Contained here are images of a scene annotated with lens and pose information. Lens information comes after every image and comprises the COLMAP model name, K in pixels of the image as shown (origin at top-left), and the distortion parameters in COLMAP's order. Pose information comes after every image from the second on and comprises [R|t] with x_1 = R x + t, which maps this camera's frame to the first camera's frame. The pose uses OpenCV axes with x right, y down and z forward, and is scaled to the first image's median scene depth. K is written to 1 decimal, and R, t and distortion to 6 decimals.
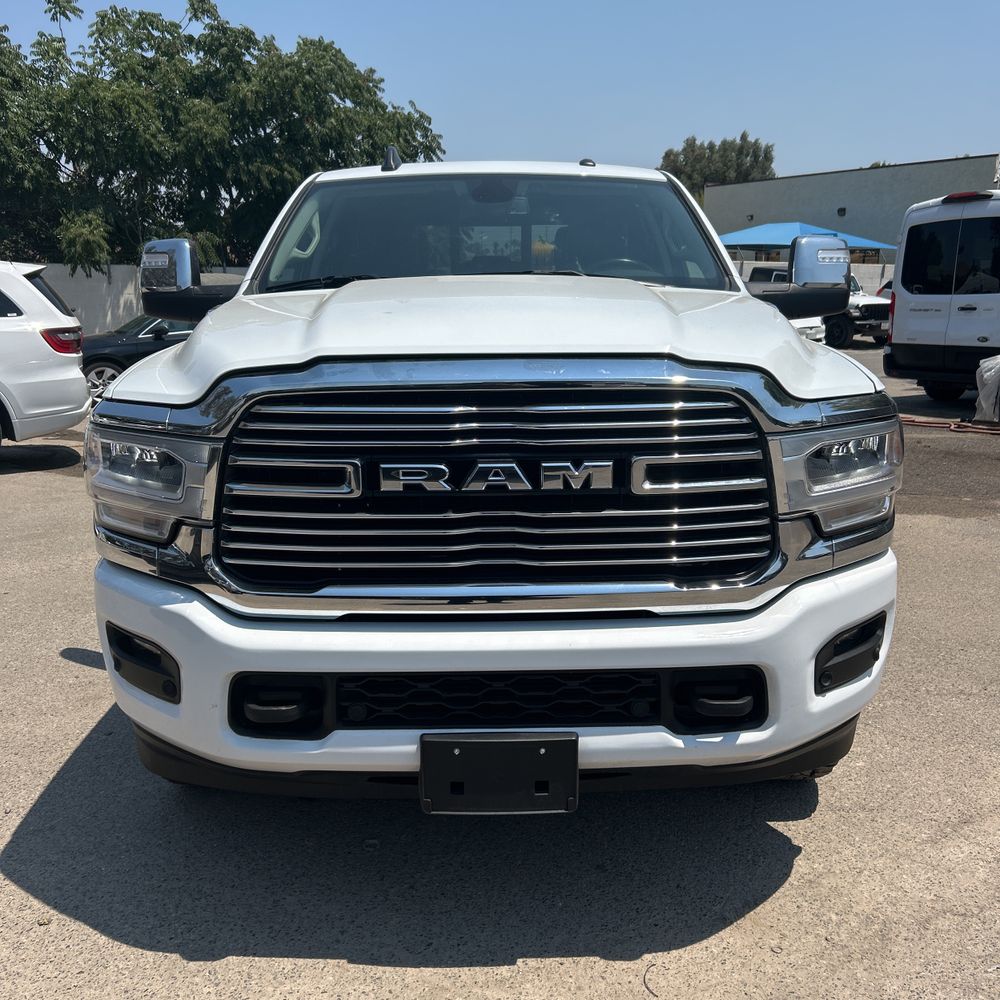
lens RADIAL K [[1010.8, 0, 494.5], [0, 1010.8, 487.3], [0, 0, 1]] dist [0.033649, -0.017010]
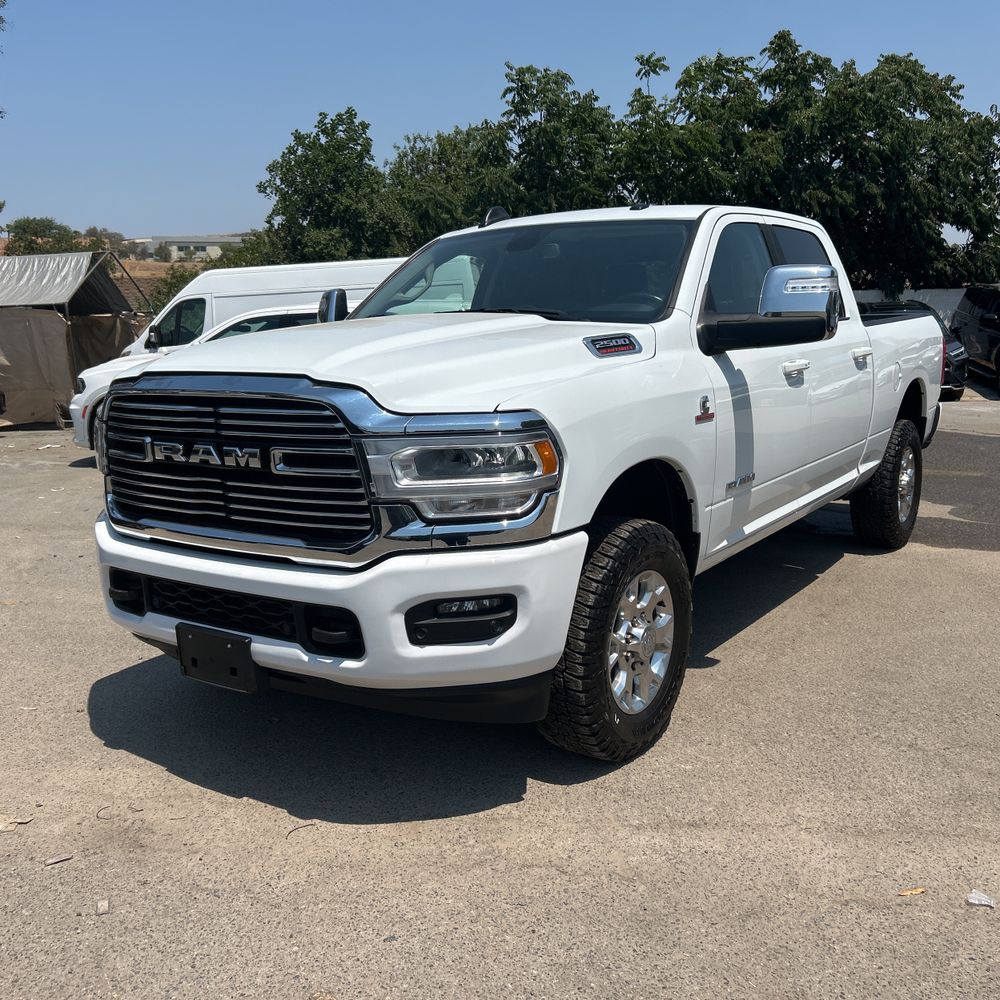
lens RADIAL K [[1005.6, 0, 496.5], [0, 1005.6, 495.9], [0, 0, 1]] dist [0.096726, -0.187026]
pose [[0.819558, 0.083679, -0.566853, 0.879545], [-0.090681, 0.995753, 0.015887, -0.009287], [0.565775, 0.038383, 0.823666, 0.006694]]
